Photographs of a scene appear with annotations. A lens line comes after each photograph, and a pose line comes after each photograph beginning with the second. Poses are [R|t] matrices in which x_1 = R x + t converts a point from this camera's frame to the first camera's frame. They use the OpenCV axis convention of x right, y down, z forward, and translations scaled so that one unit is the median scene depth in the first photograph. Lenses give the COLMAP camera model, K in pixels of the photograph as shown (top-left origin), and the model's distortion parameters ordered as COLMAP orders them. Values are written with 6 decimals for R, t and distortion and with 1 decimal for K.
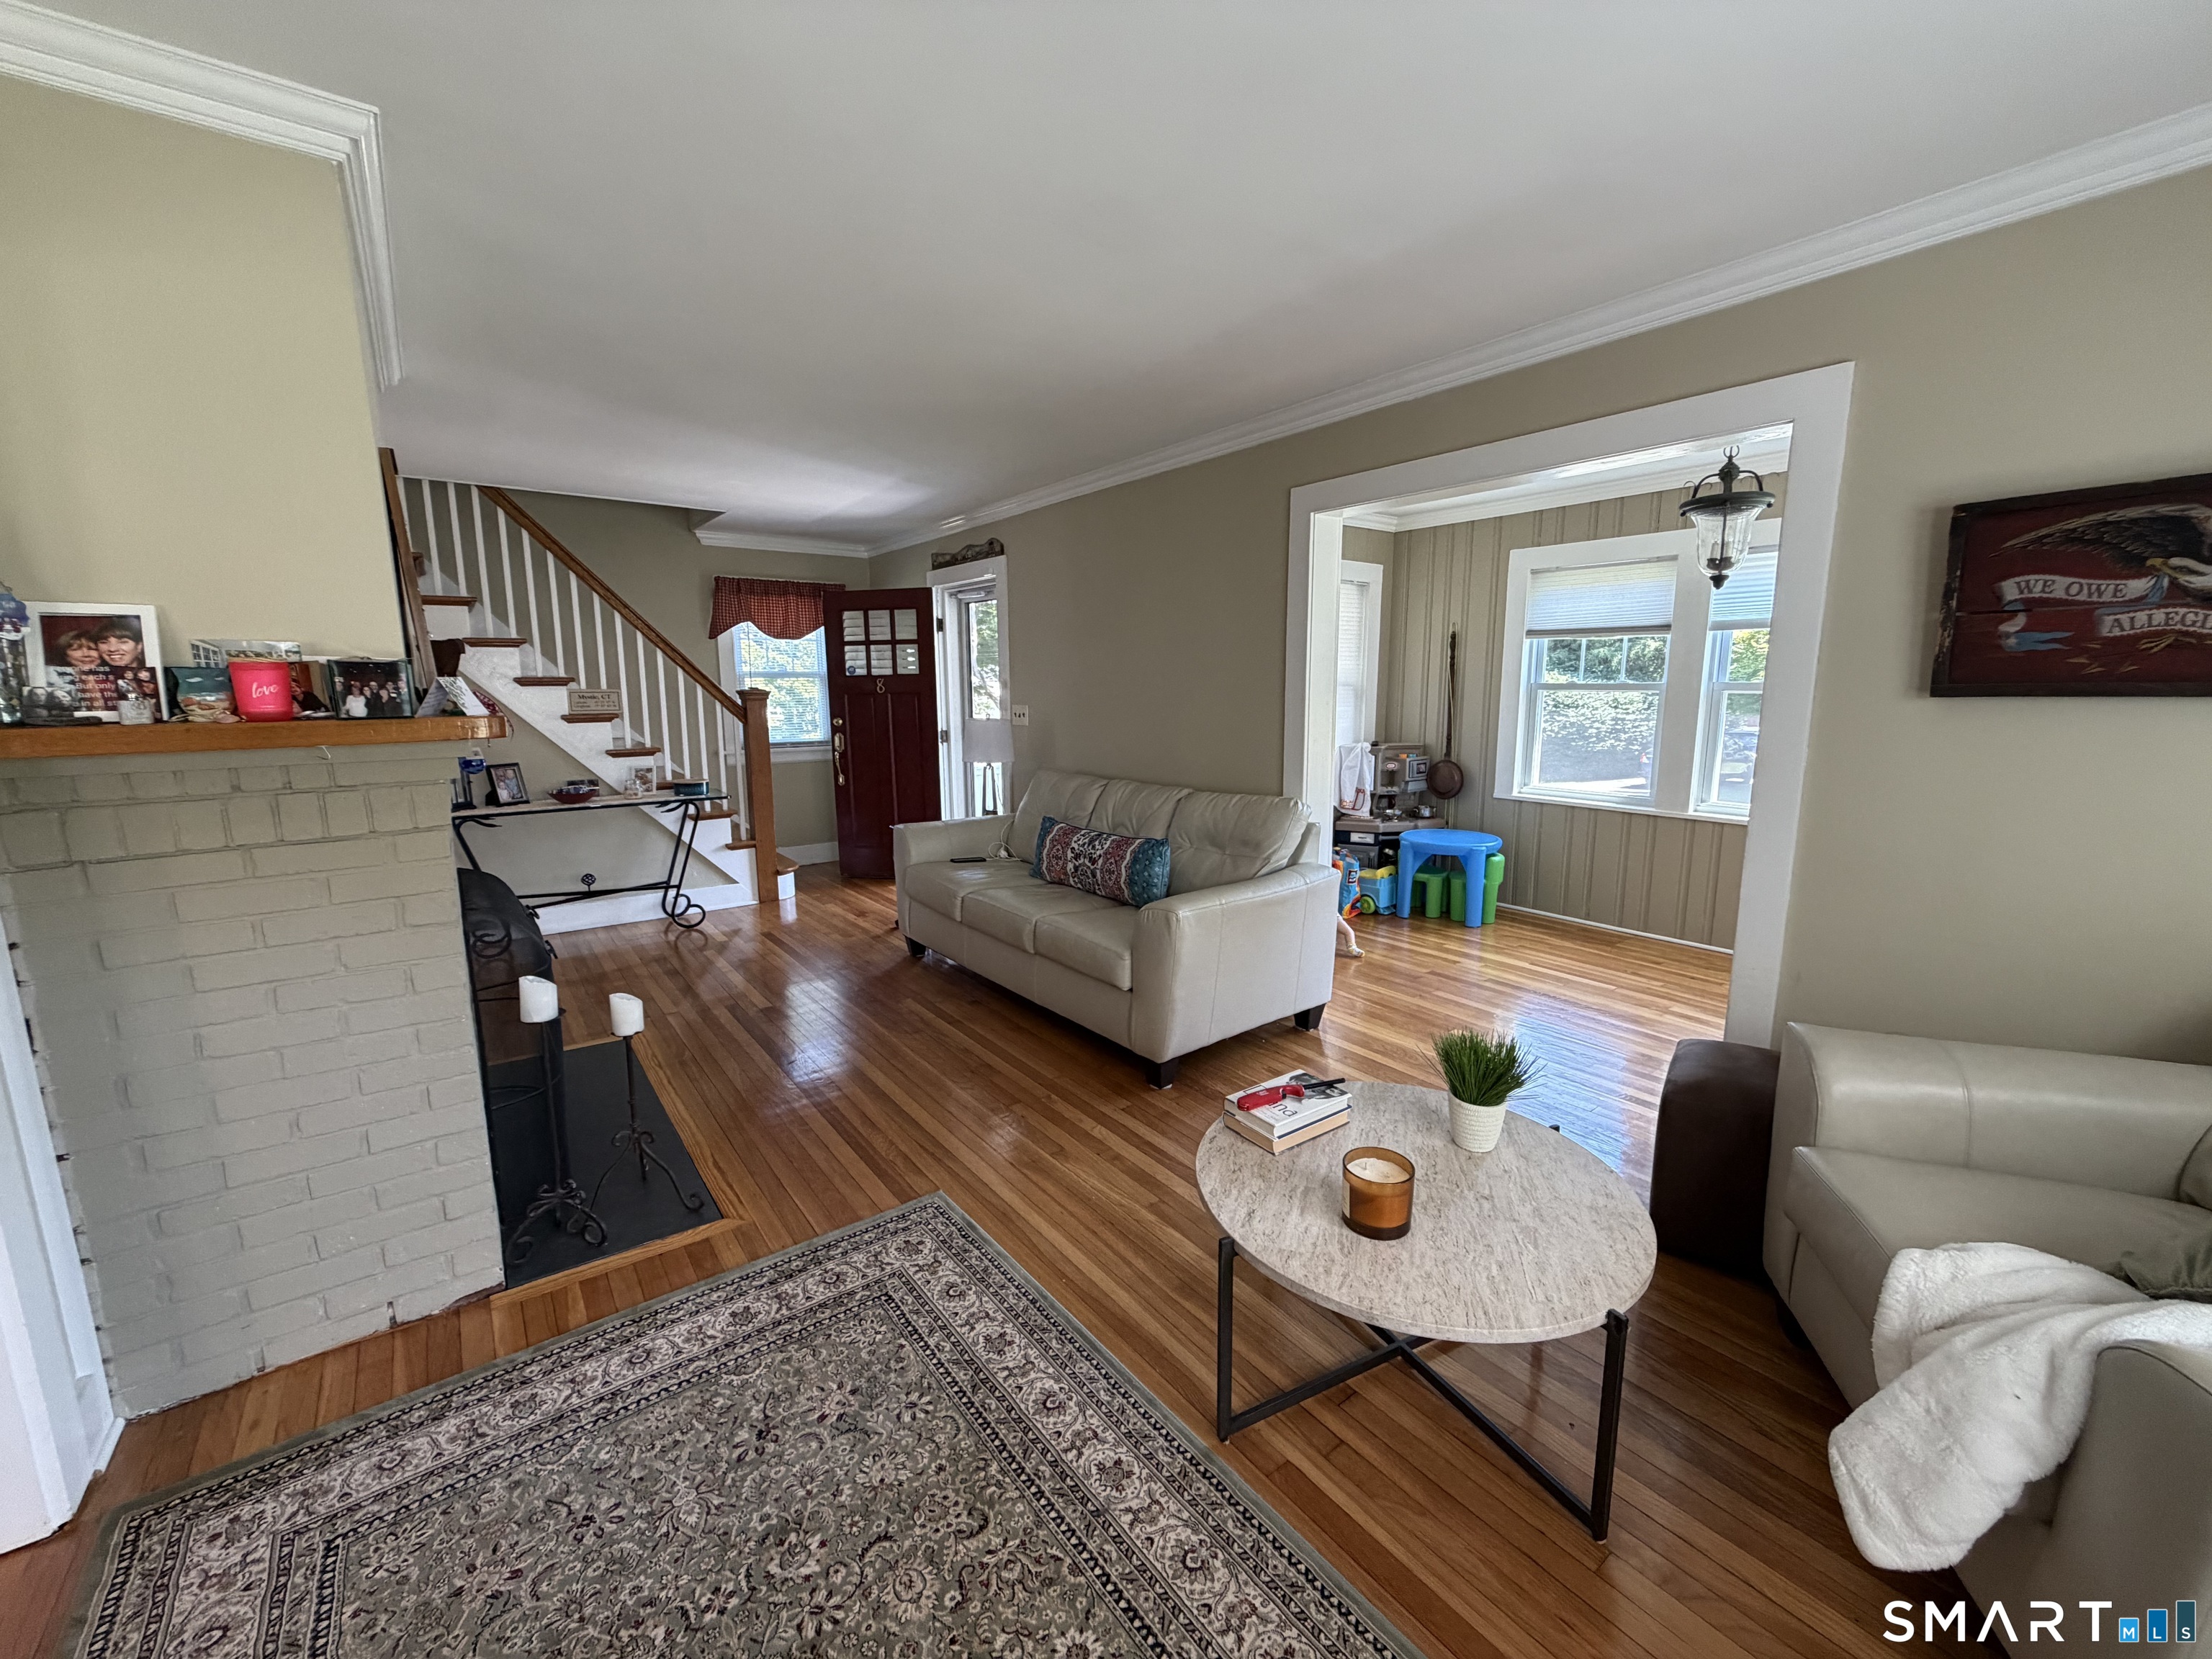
lens RADIAL K [[882.0, 0, 1099.4], [0, 882.0, 827.2], [0, 0, 1]] dist [0.001866, -0.000105]
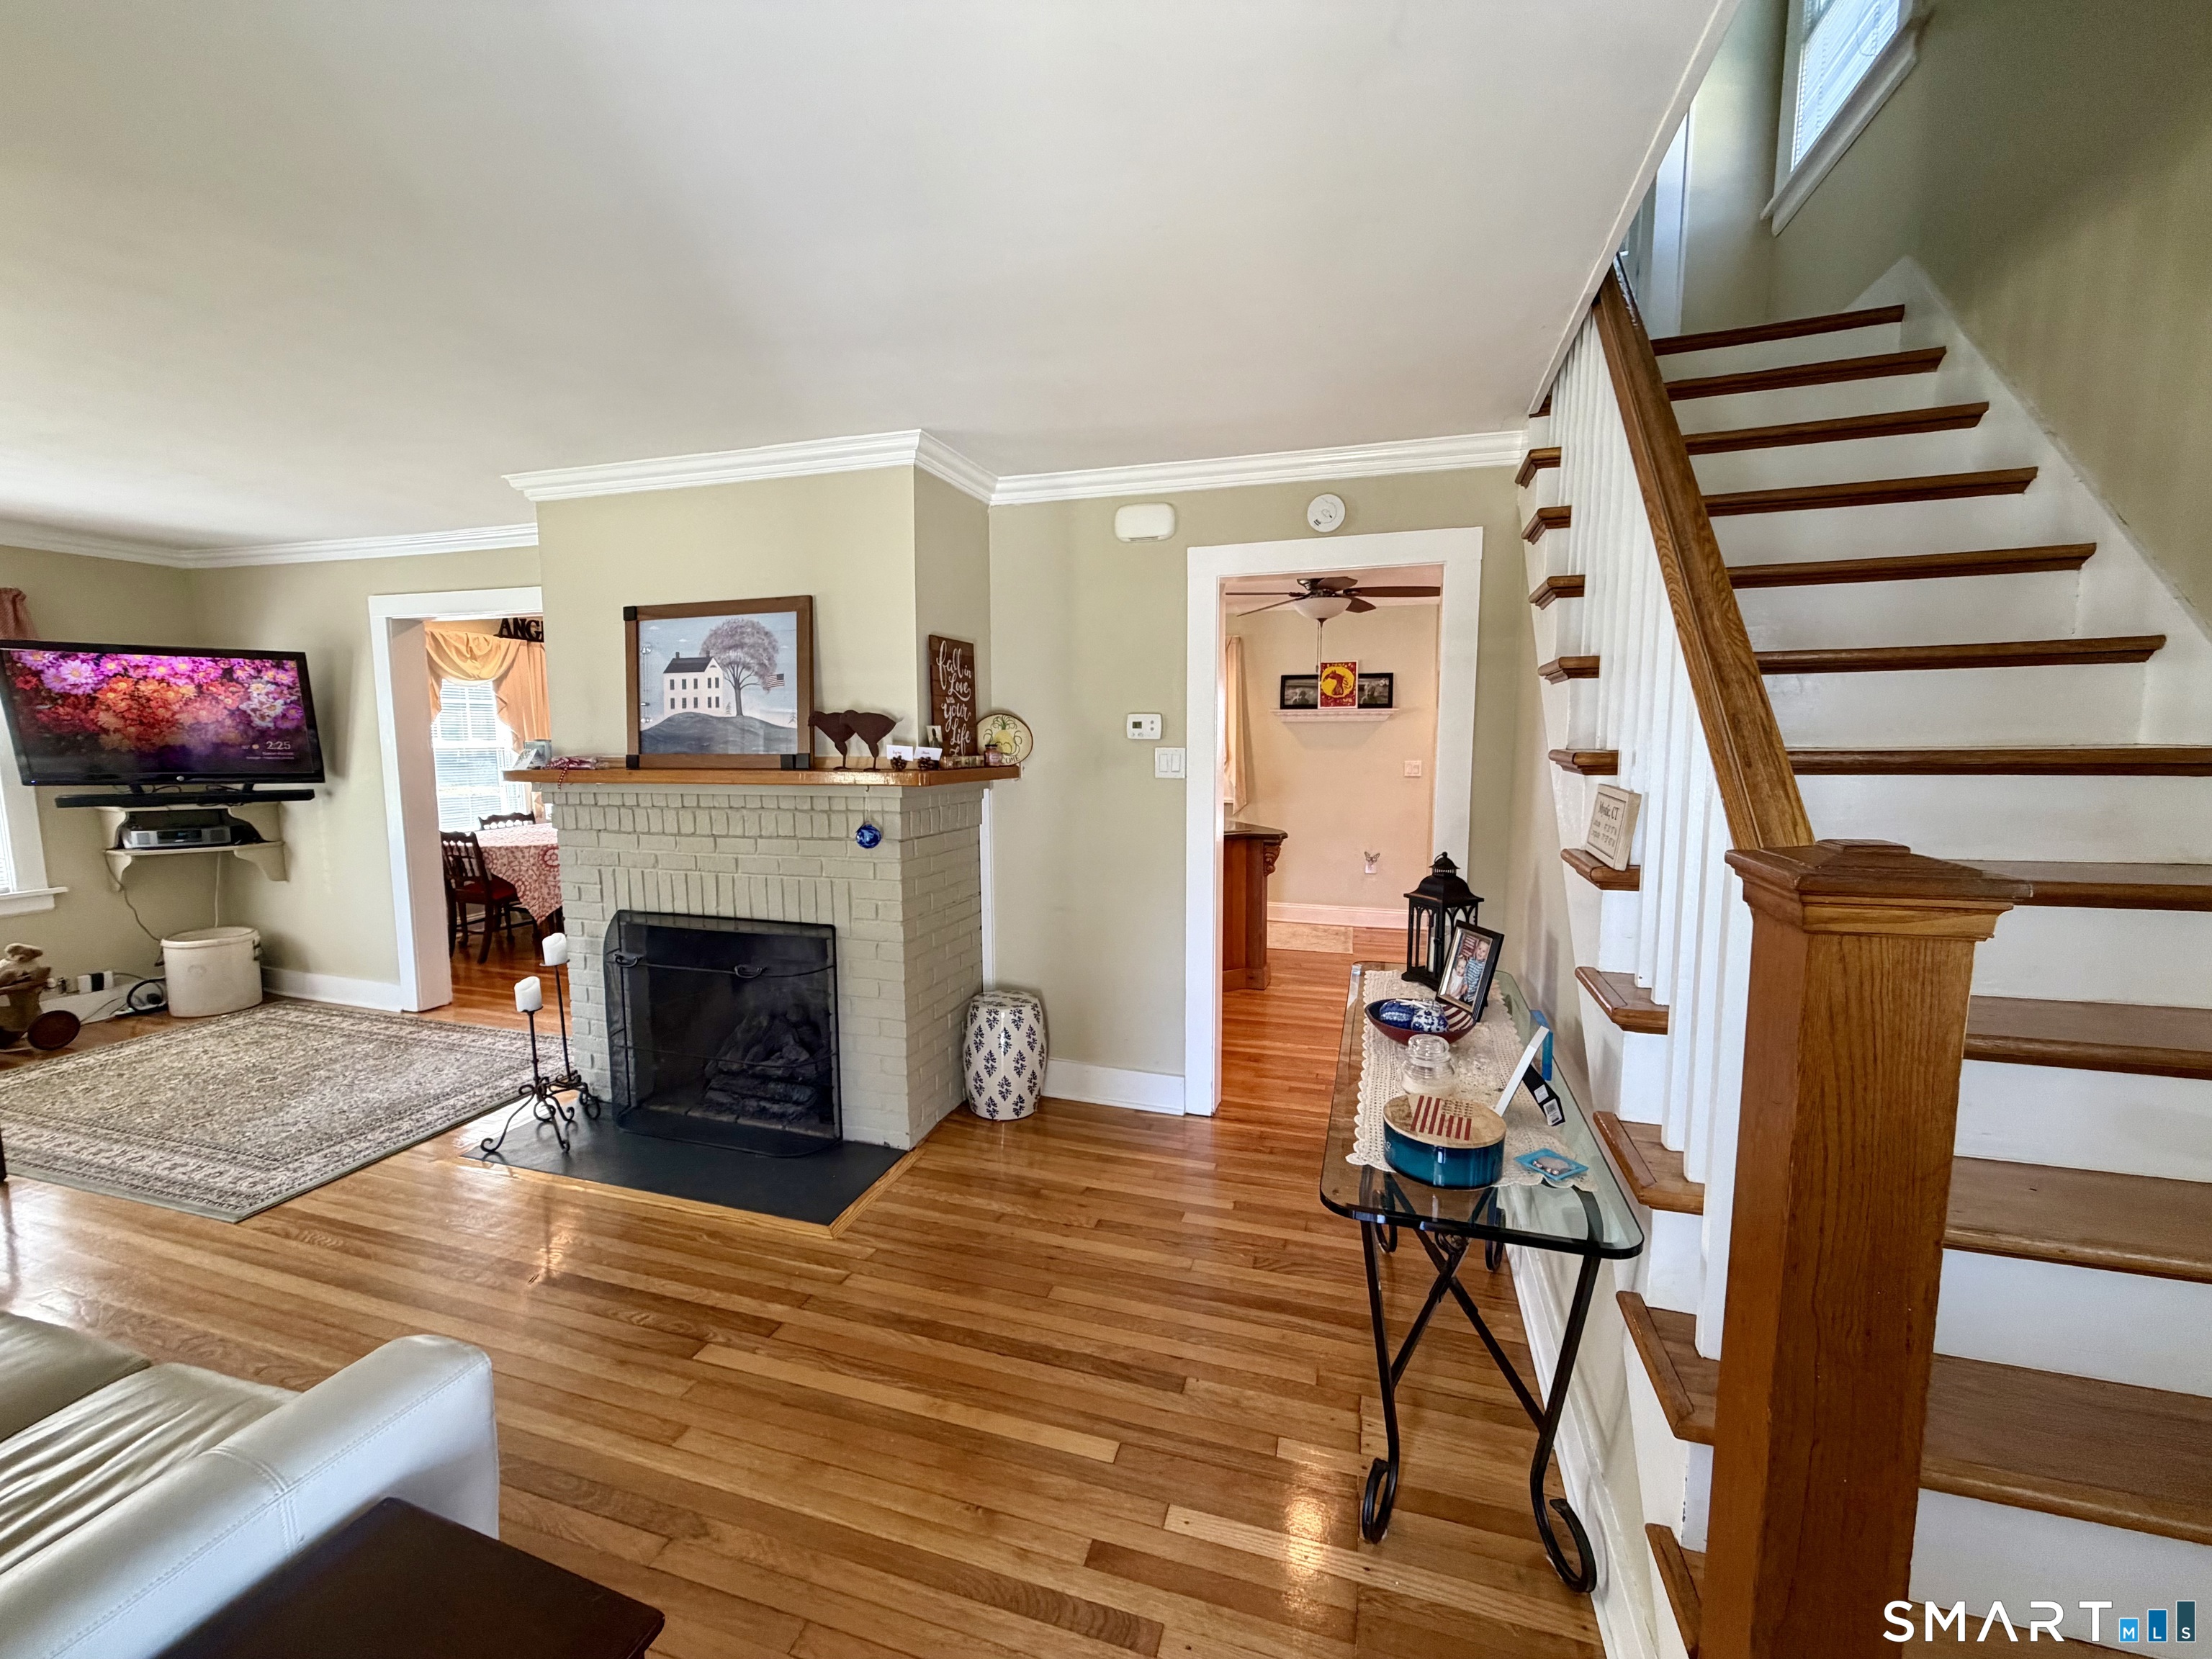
lens RADIAL K [[882.0, 0, 1099.4], [0, 882.0, 827.2], [0, 0, 1]] dist [0.001866, -0.000105]
pose [[-0.808368, 0.072450, -0.584202, -0.221123], [-0.089159, 0.965881, 0.243155, -0.210483], [0.581886, 0.248646, -0.774328, 1.174401]]
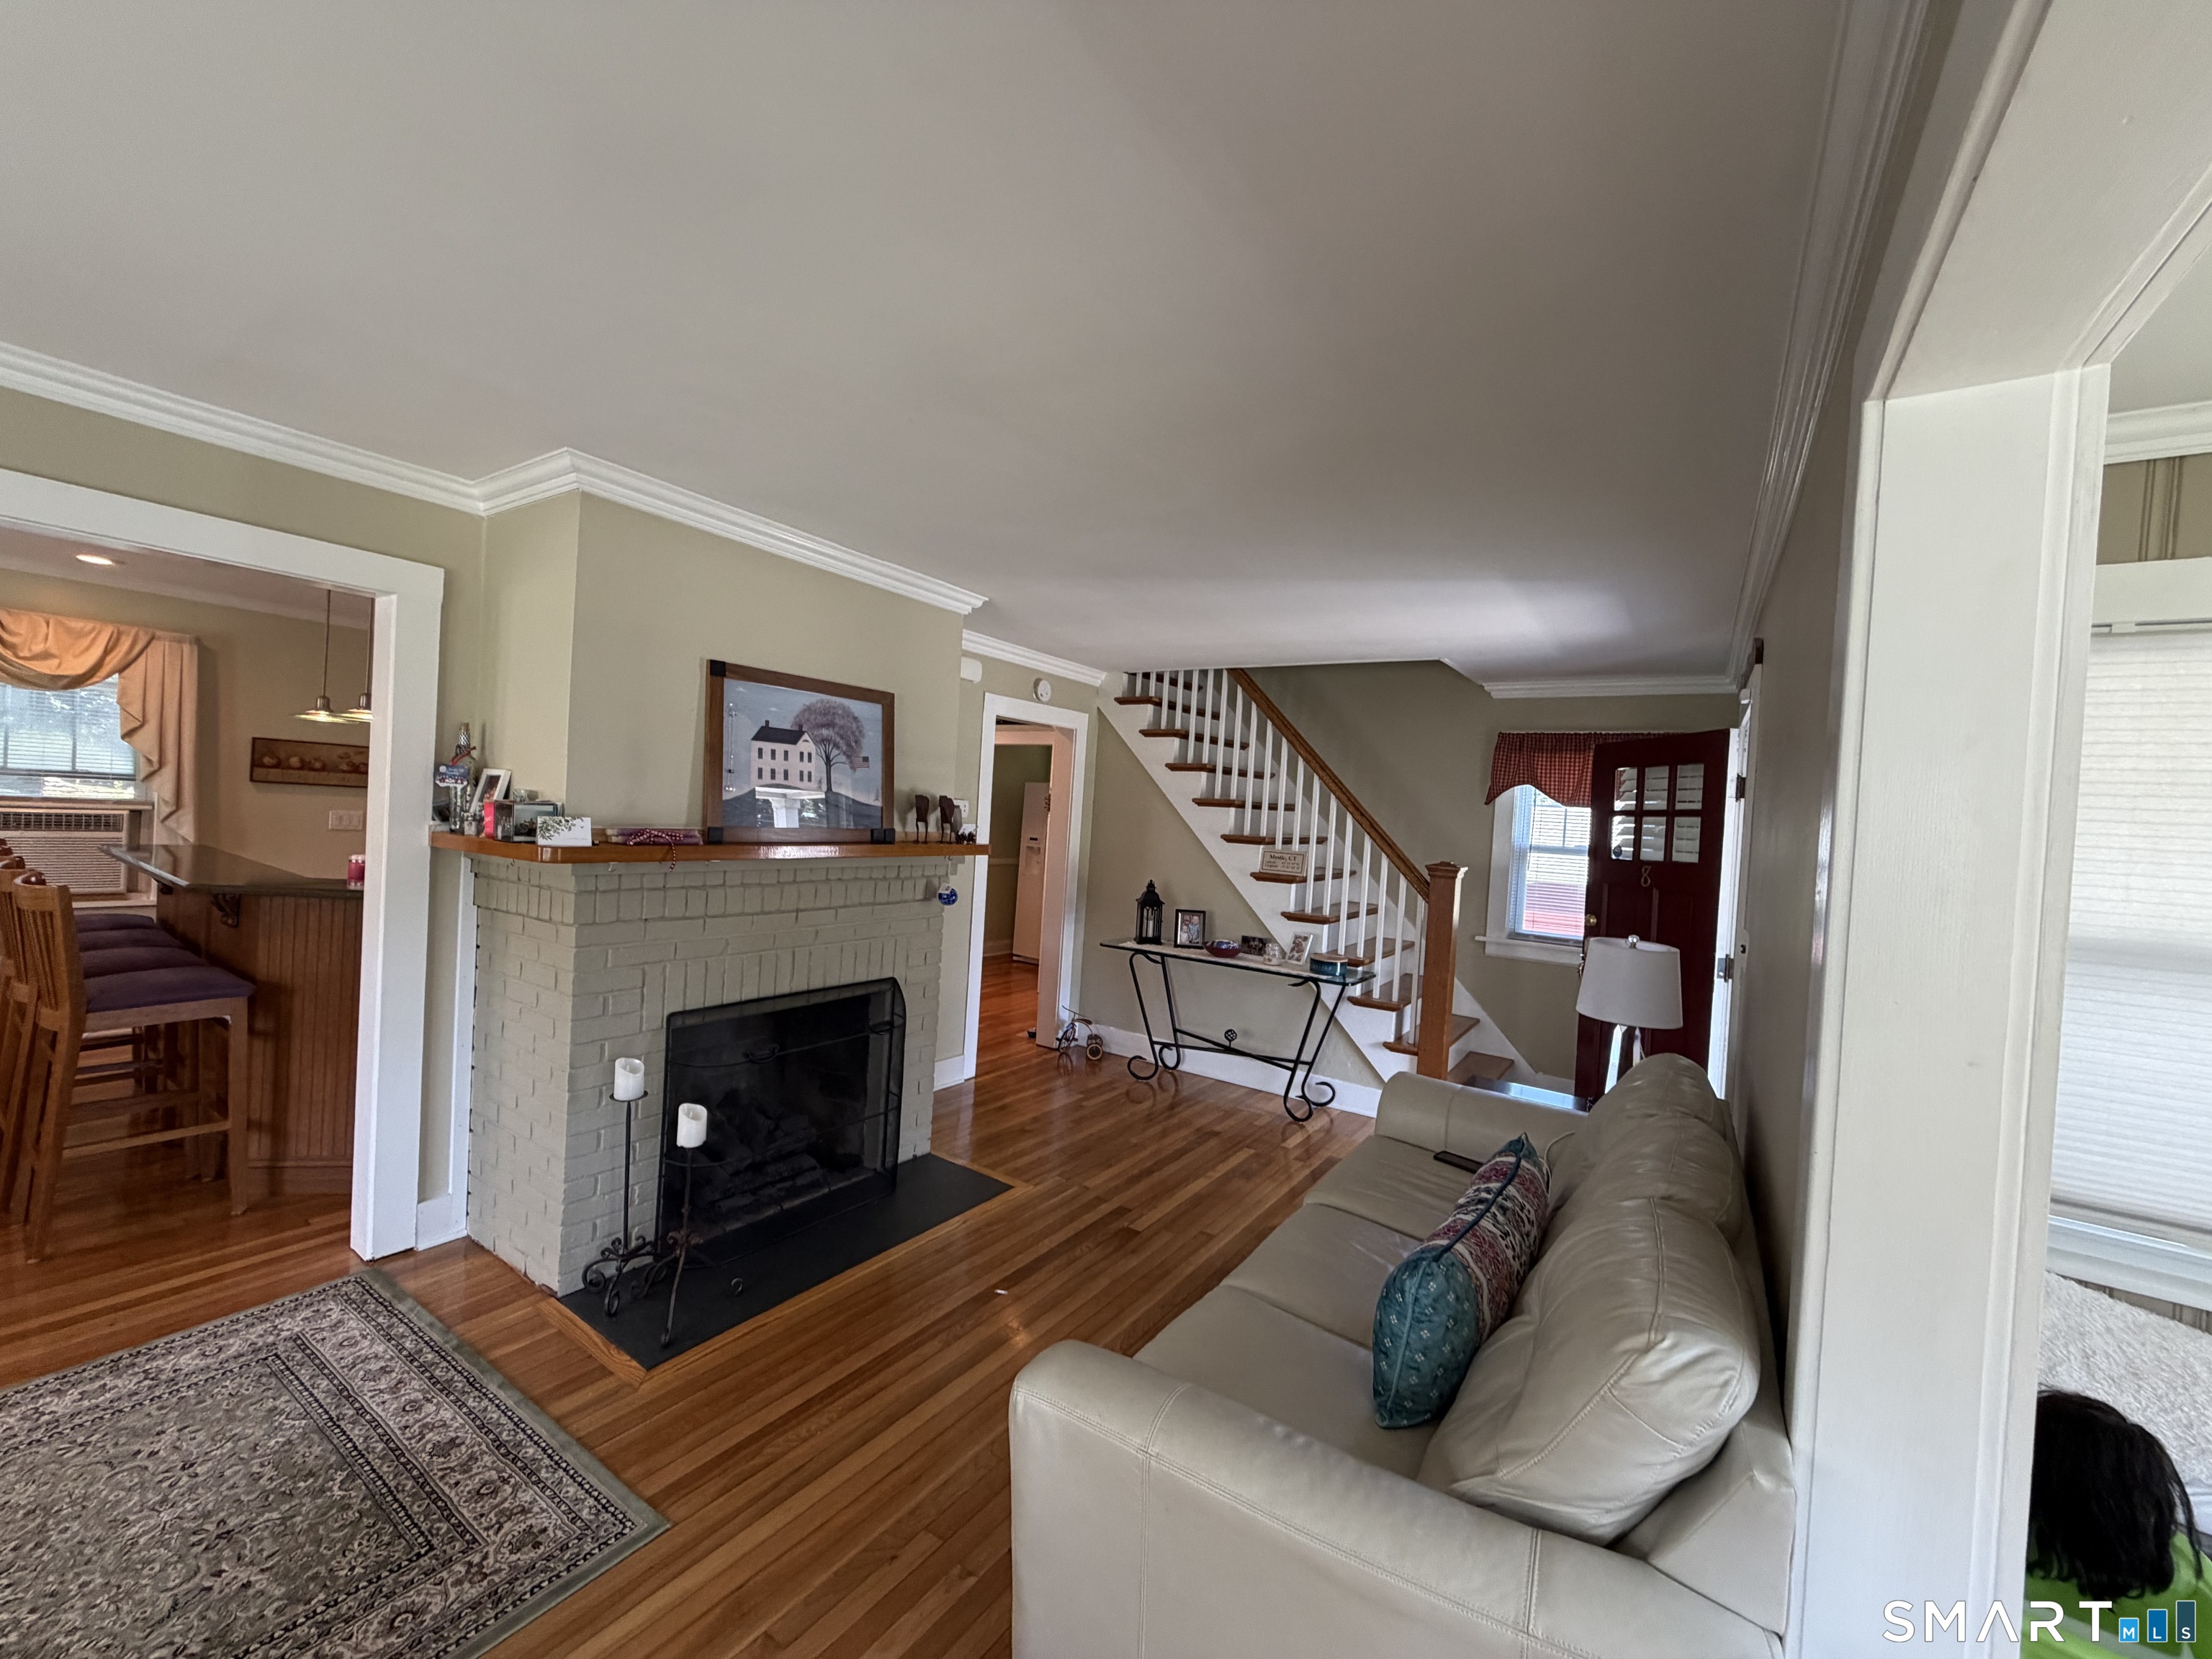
lens RADIAL K [[882.0, 0, 1099.4], [0, 882.0, 827.2], [0, 0, 1]] dist [0.001866, -0.000105]
pose [[0.330121, 0.039875, -0.943096, 0.305753], [-0.215306, 0.975951, -0.034101, -0.104610], [0.919056, 0.214312, 0.330767, 0.480422]]
